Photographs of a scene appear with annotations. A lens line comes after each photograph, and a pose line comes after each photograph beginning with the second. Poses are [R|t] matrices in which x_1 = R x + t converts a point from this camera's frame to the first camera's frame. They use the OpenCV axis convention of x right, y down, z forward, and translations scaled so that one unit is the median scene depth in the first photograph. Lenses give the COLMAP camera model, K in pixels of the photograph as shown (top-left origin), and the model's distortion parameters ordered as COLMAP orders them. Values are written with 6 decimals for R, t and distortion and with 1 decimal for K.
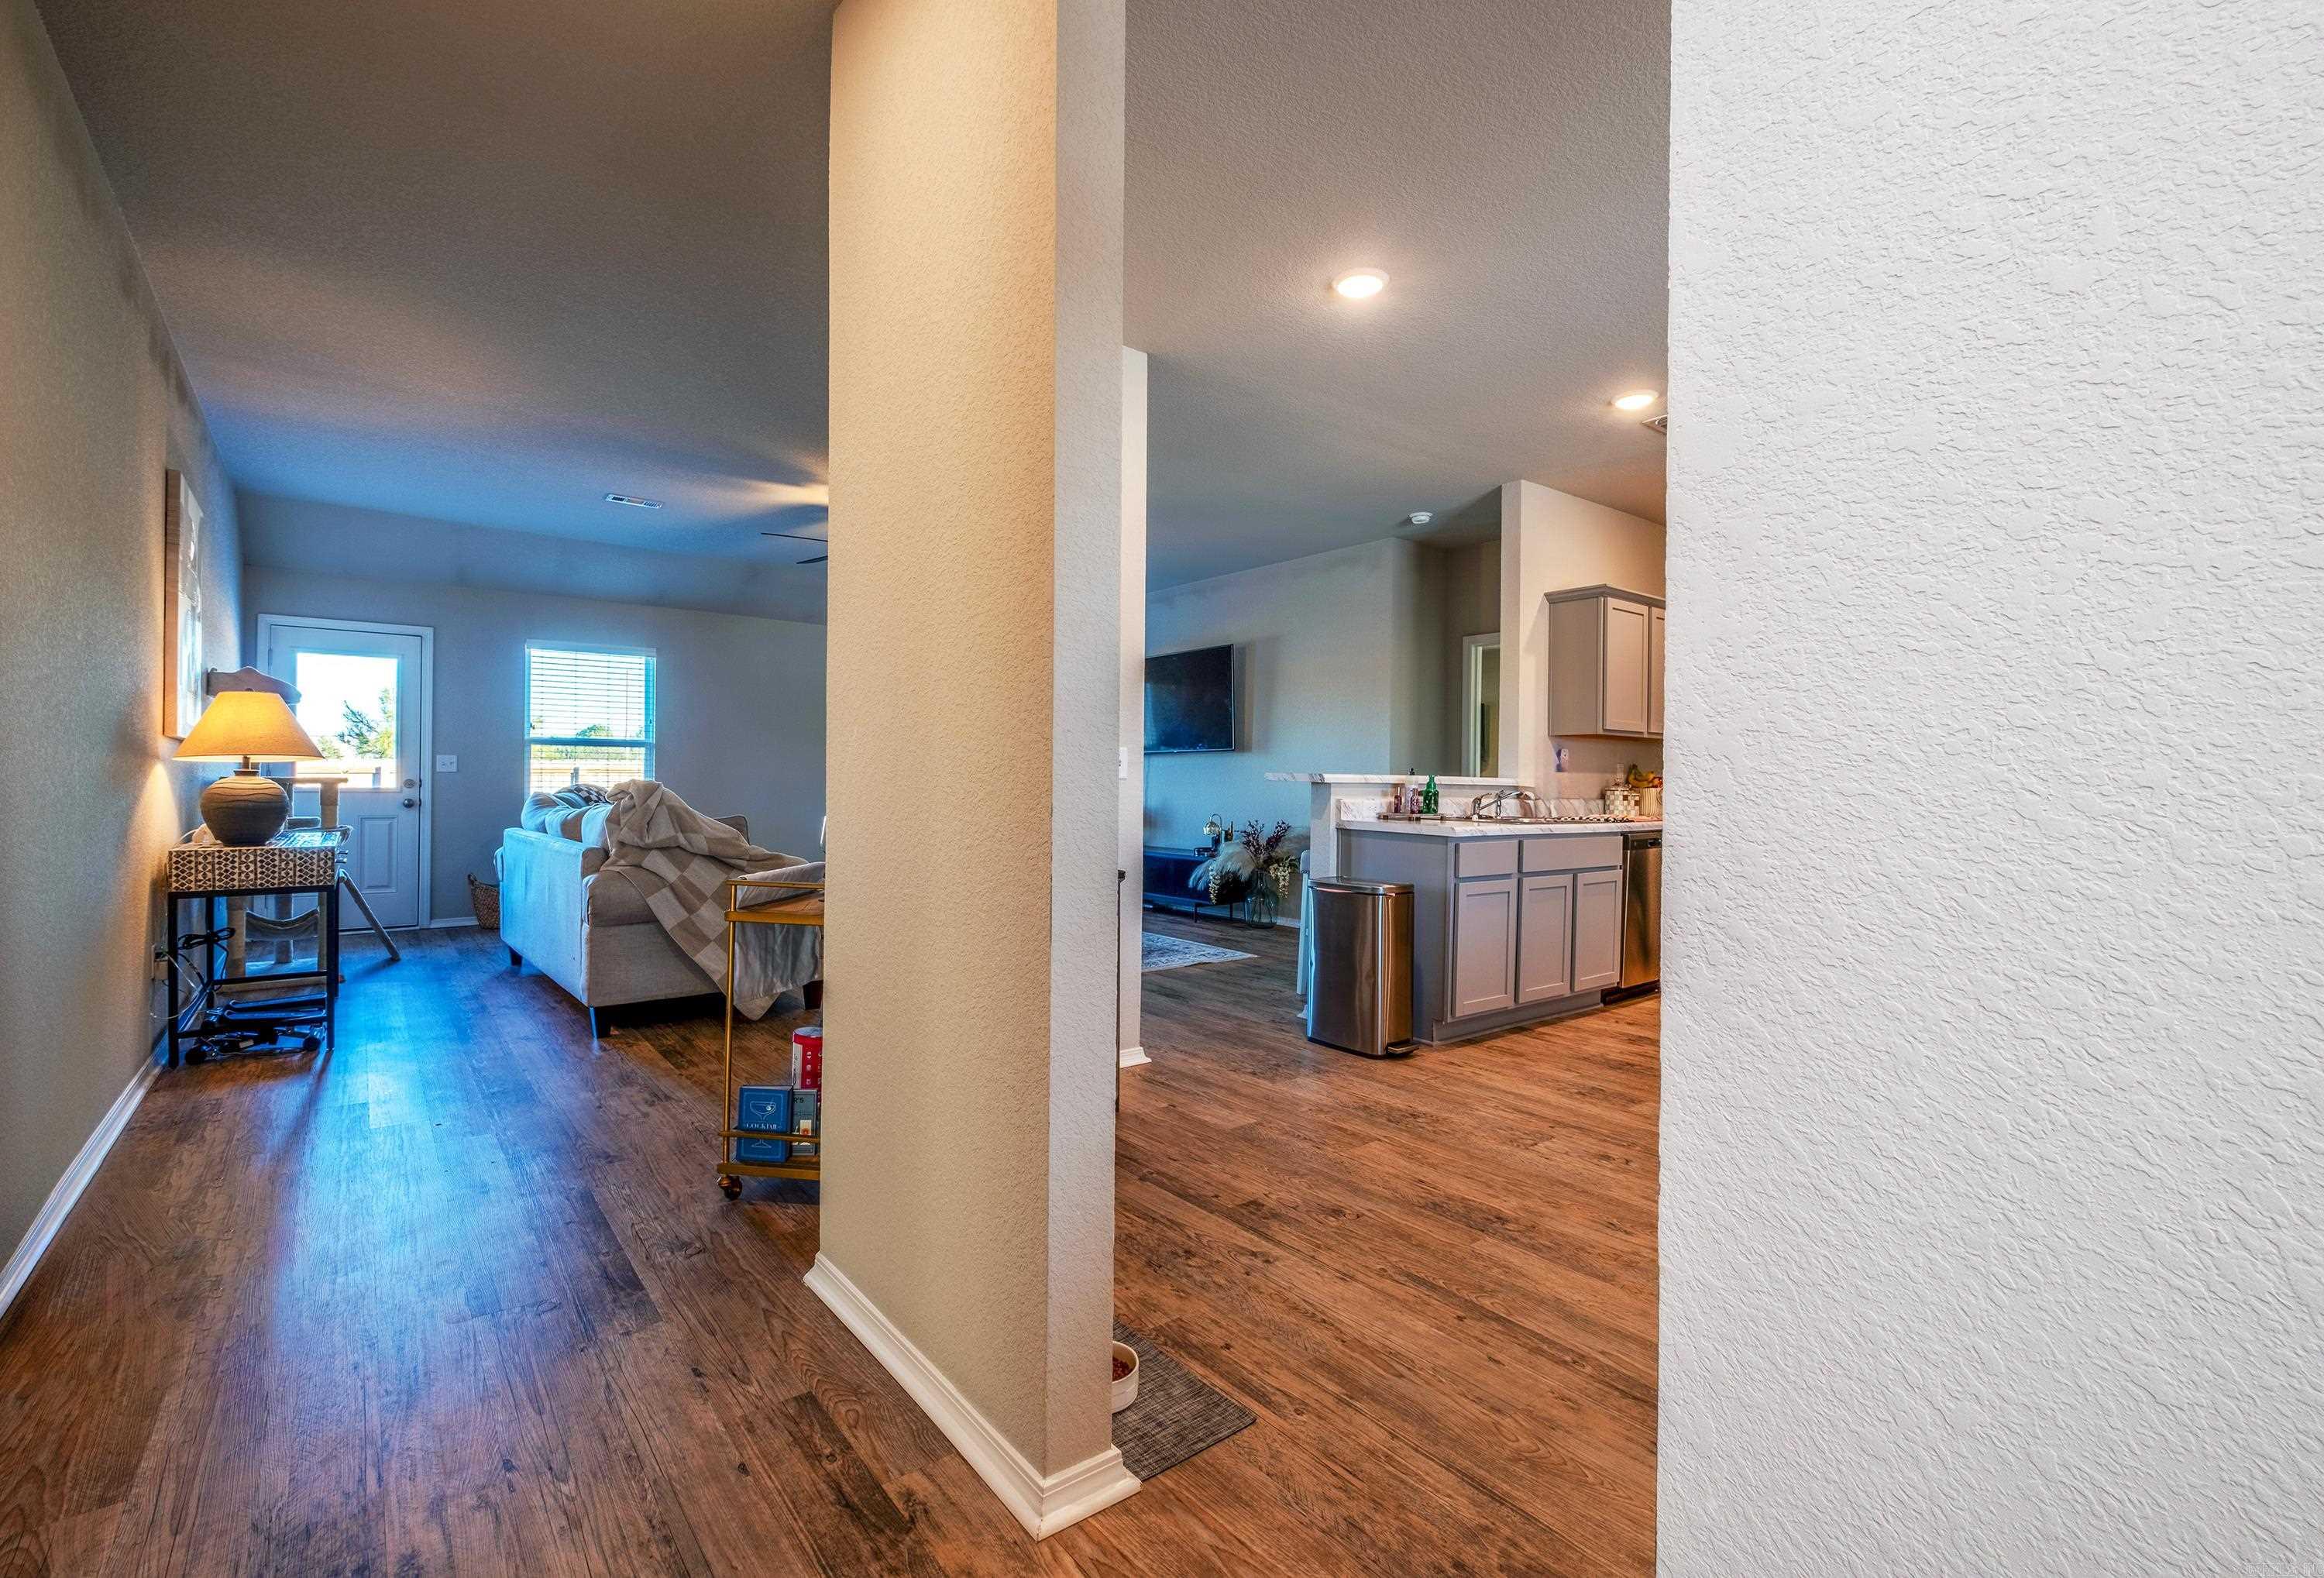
lens RADIAL K [[1022.4, 0, 1125.1], [0, 1022.4, 780.5], [0, 0, 1]] dist [-0.002283, -0.003538]
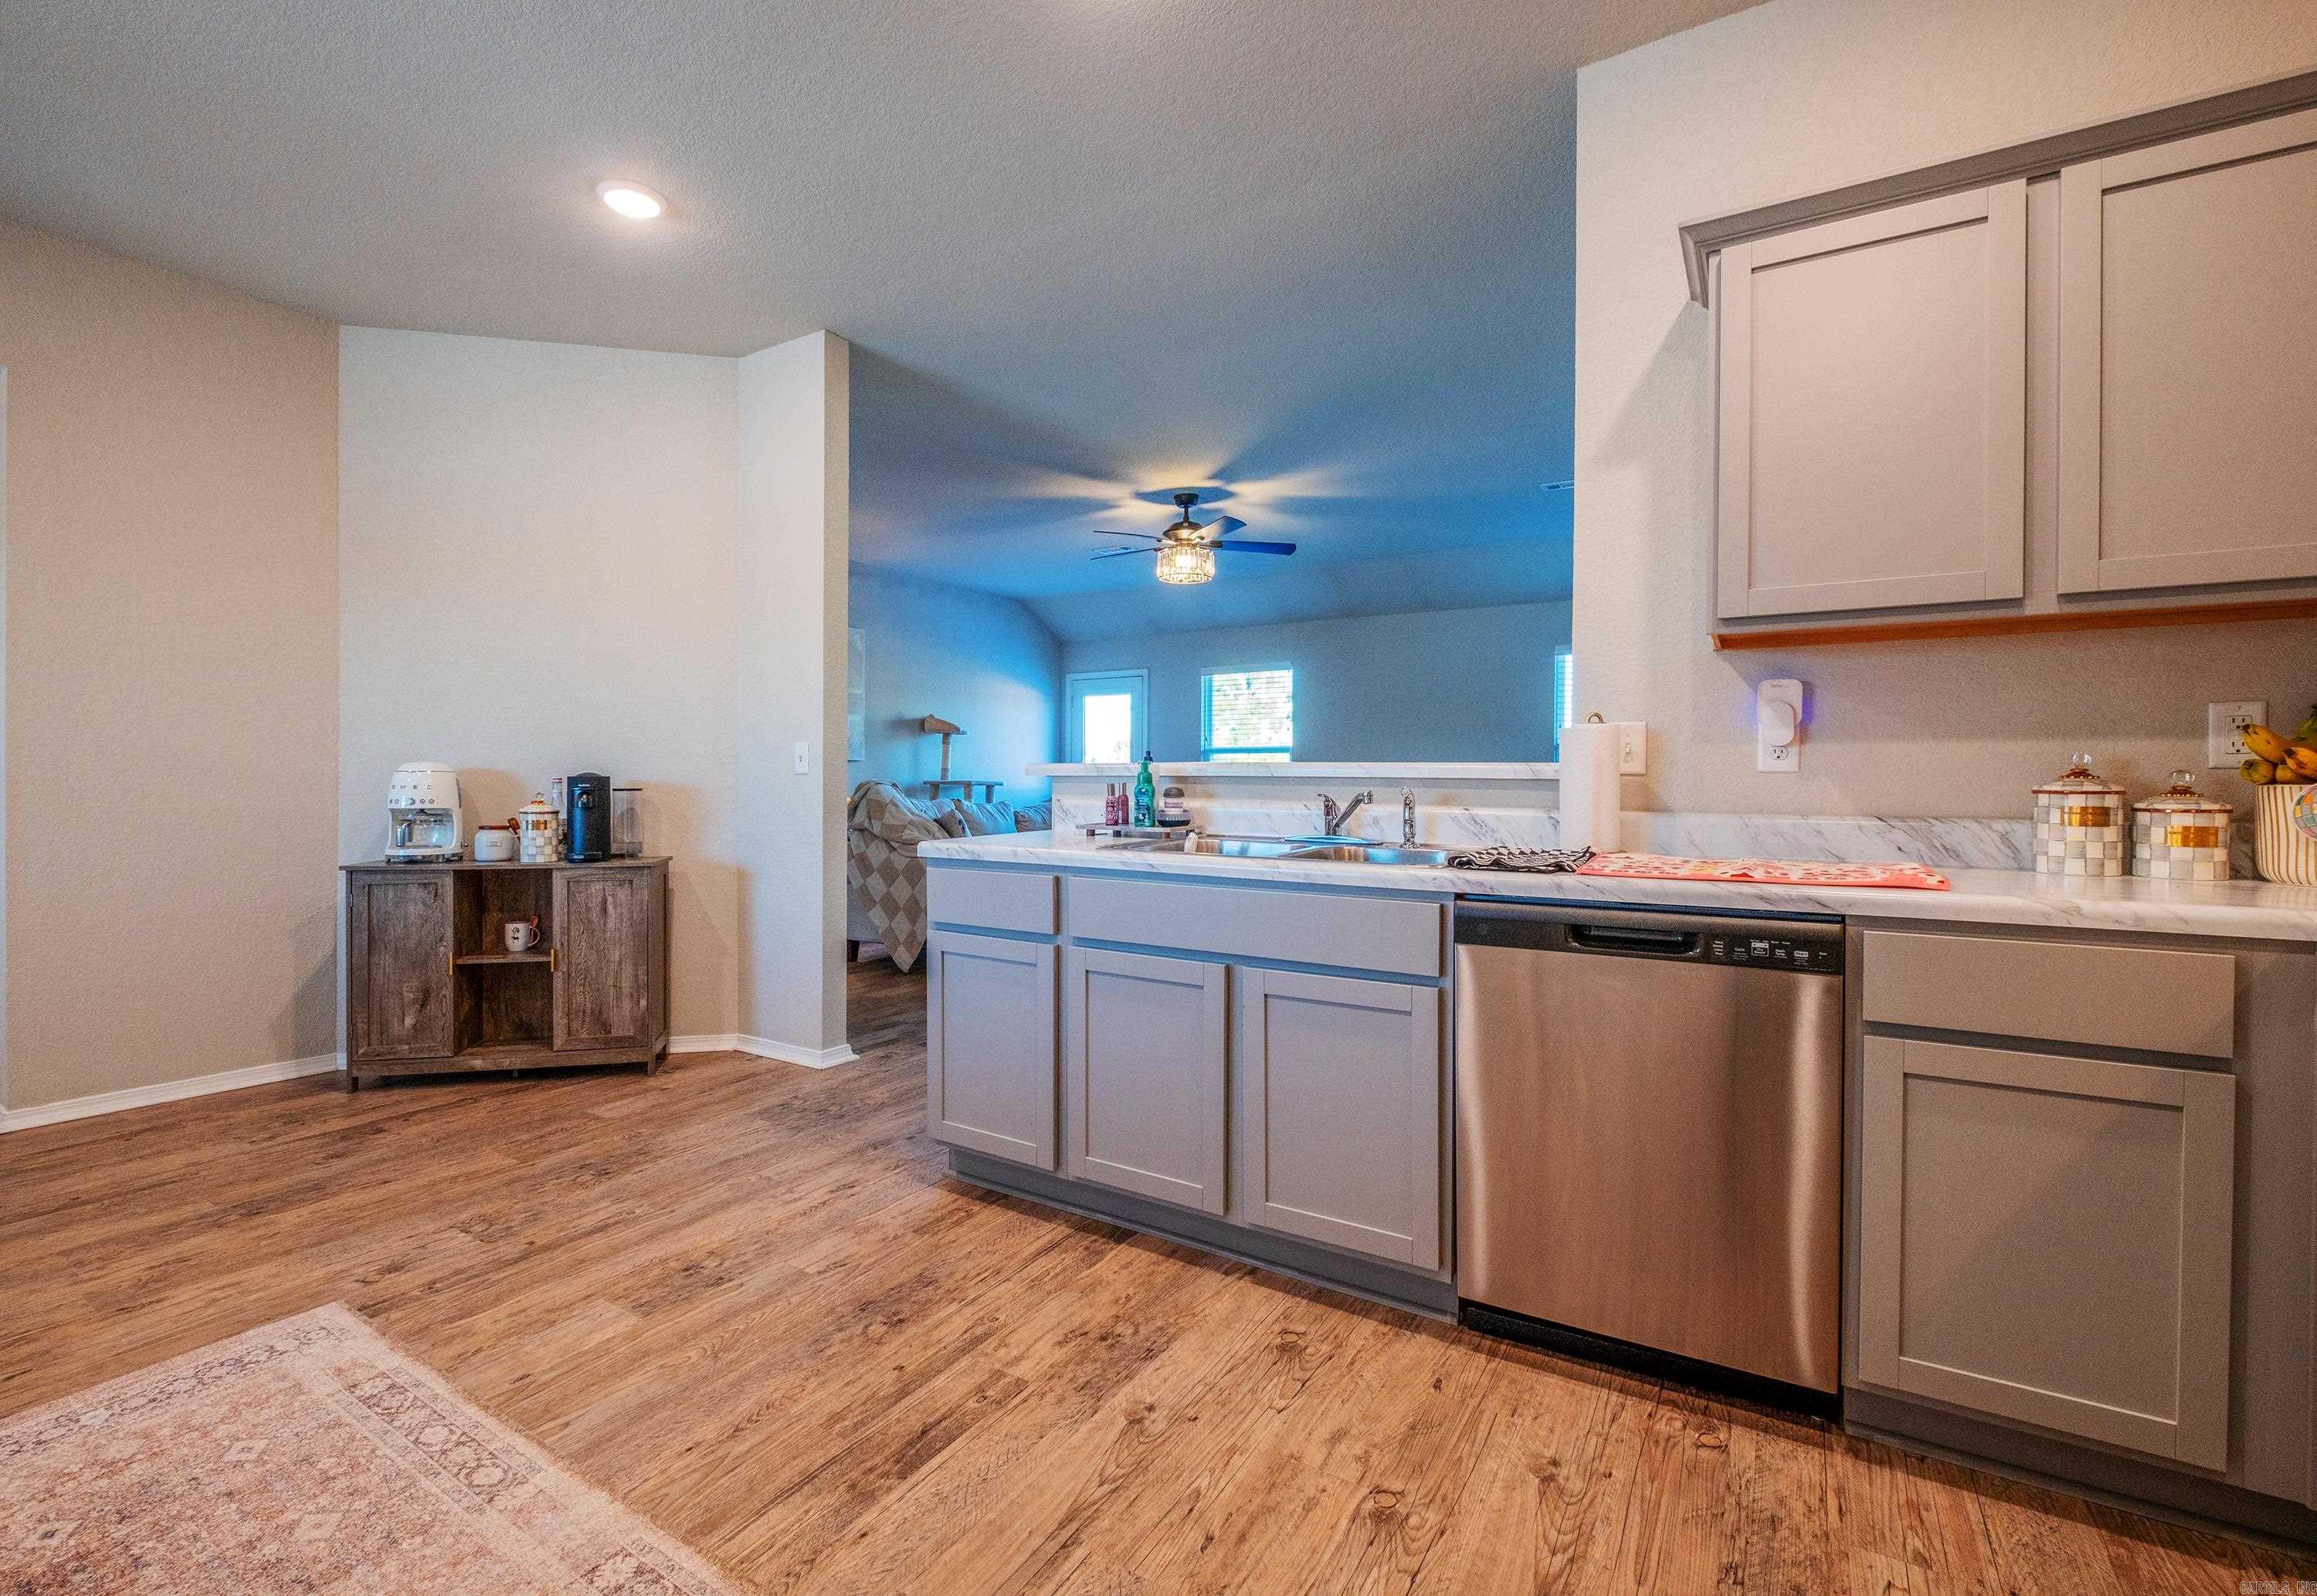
lens RADIAL K [[1019.2, 0, 1117.8], [0, 1019.2, 790.3], [0, 0, 1]] dist [-0.002283, -0.003538]
pose [[0.338729, 0.000540, -0.940884, 0.890968], [0.000017, 1.000000, 0.000580, 0.011452], [0.940884, -0.000213, 0.338729, 0.823682]]
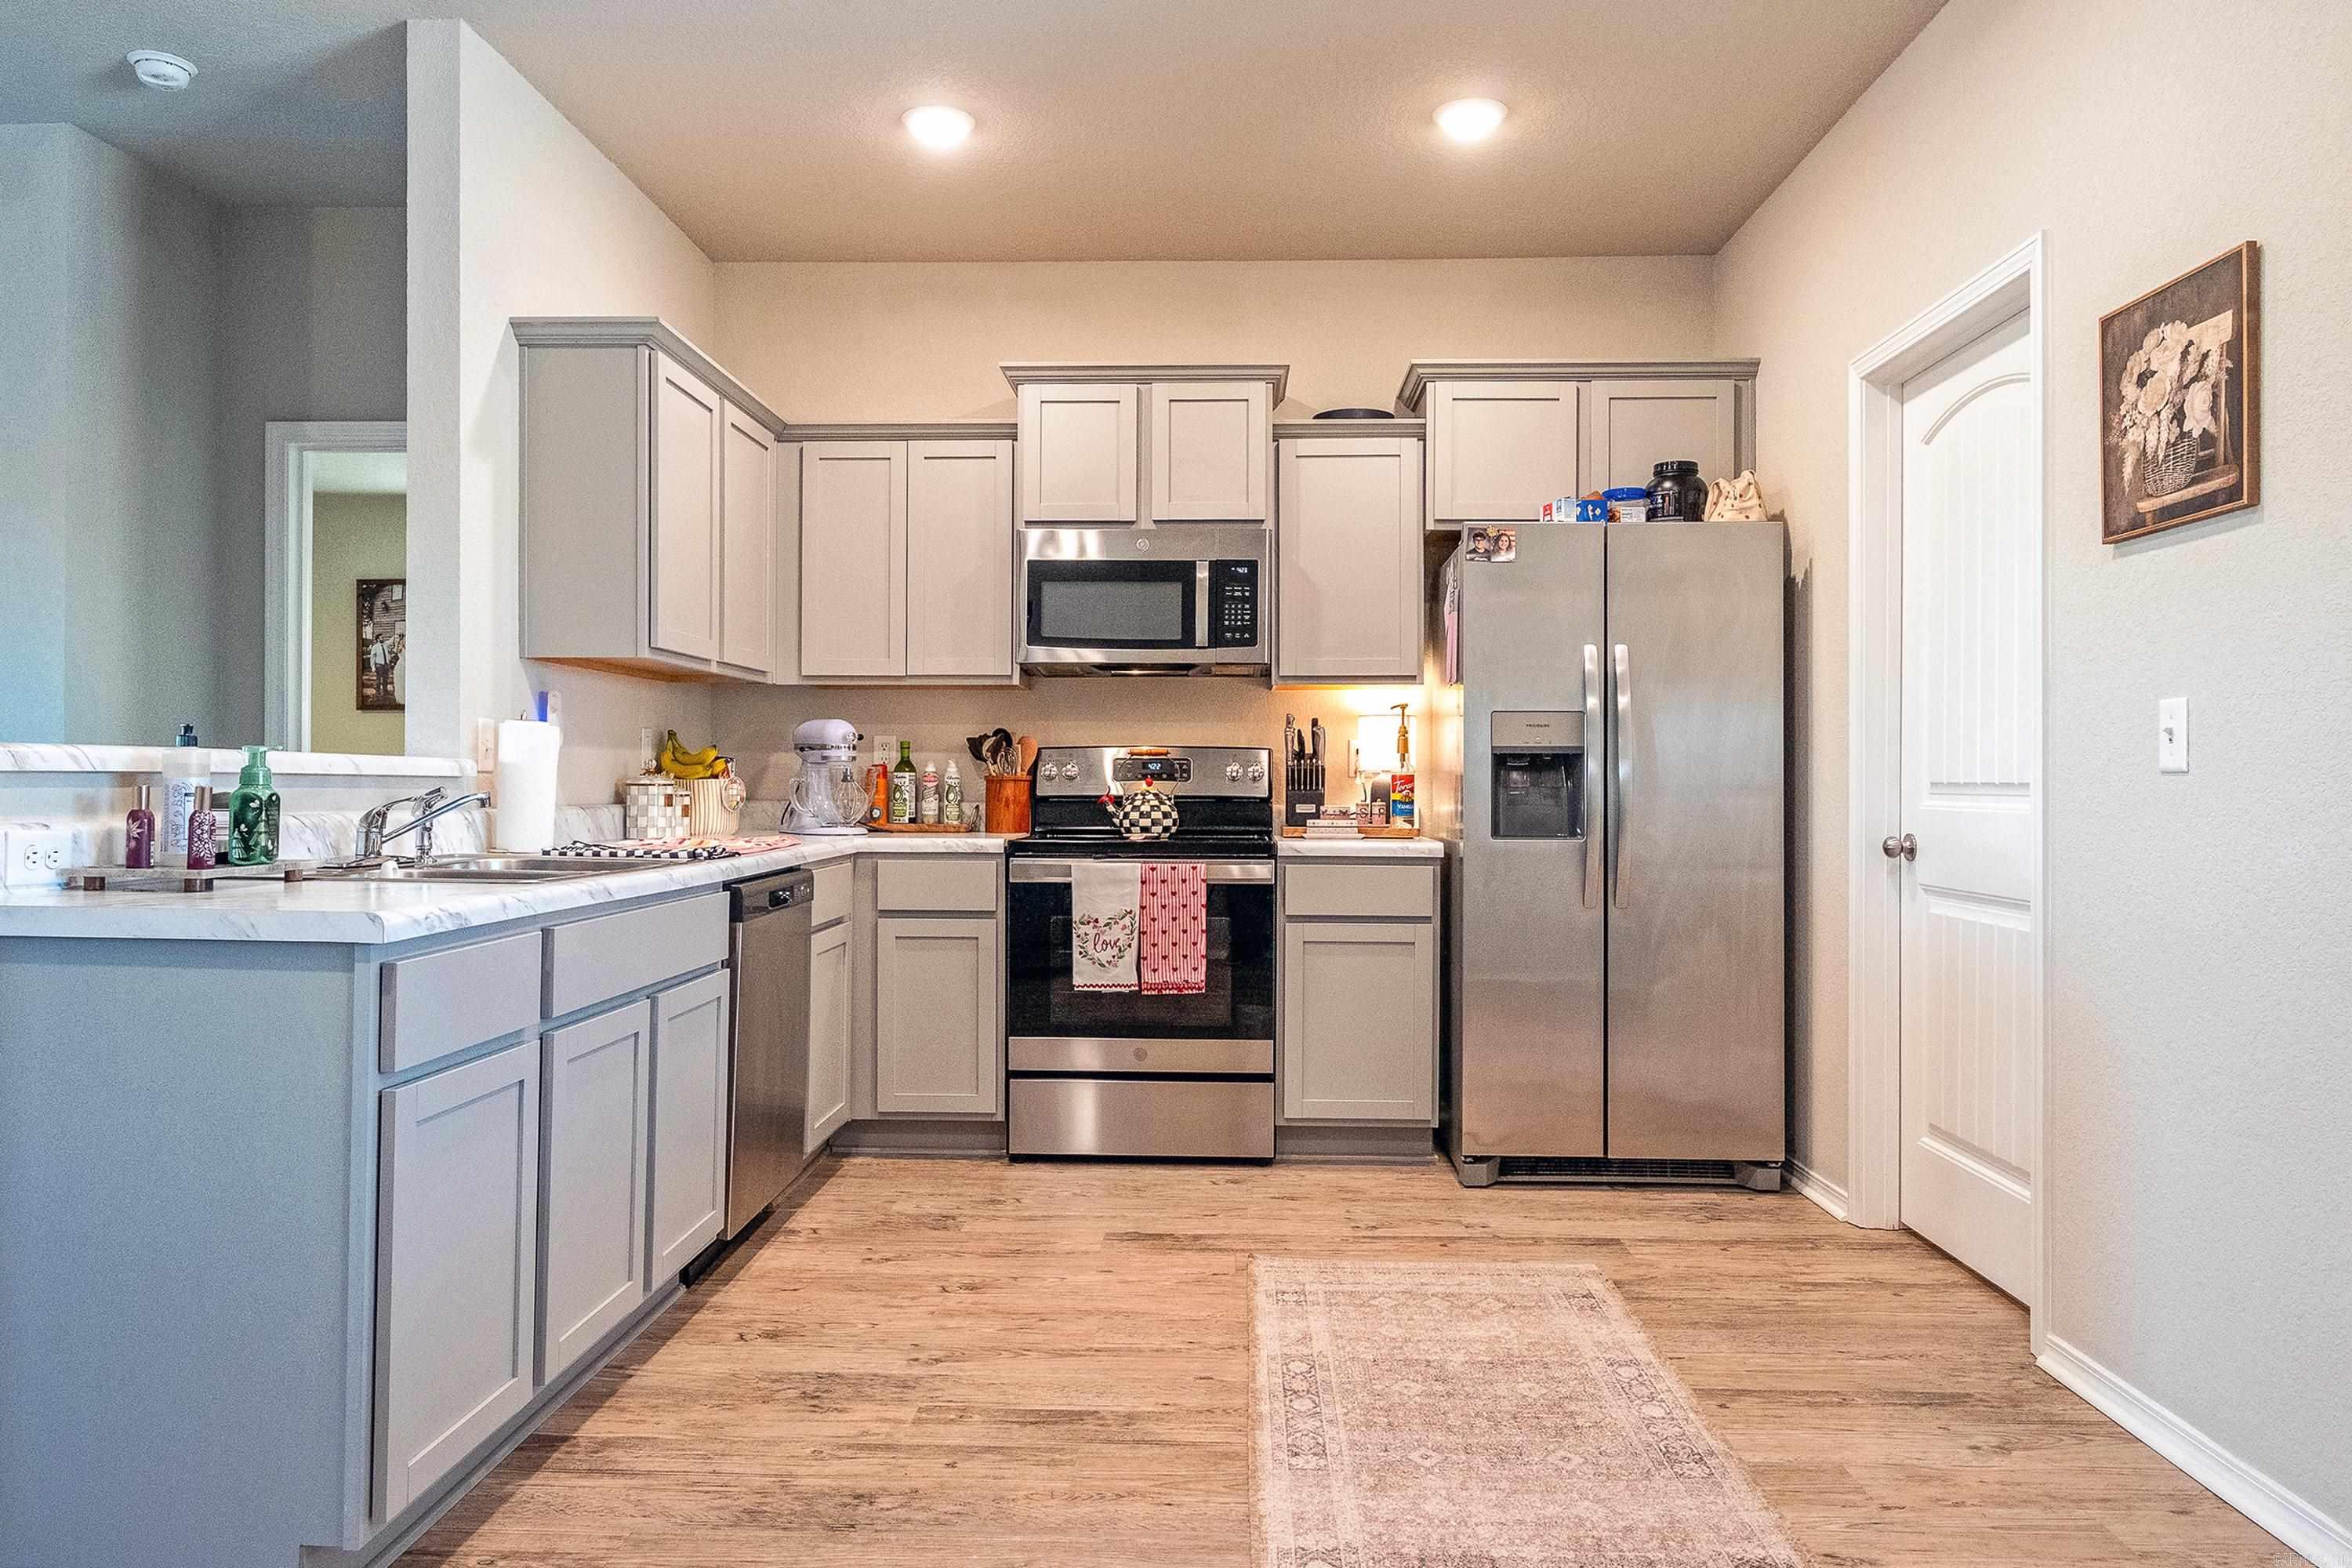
lens RADIAL K [[1587.7, 0, 1175.1], [0, 1587.7, 775.1], [0, 0, 1]] dist [0.004691, 0.002022]
pose [[0.634581, -0.006600, 0.772828, 0.096159], [0.003407, 0.999978, 0.005742, 0.002217], [-0.772849, -0.001011, 0.634589, 0.468242]]
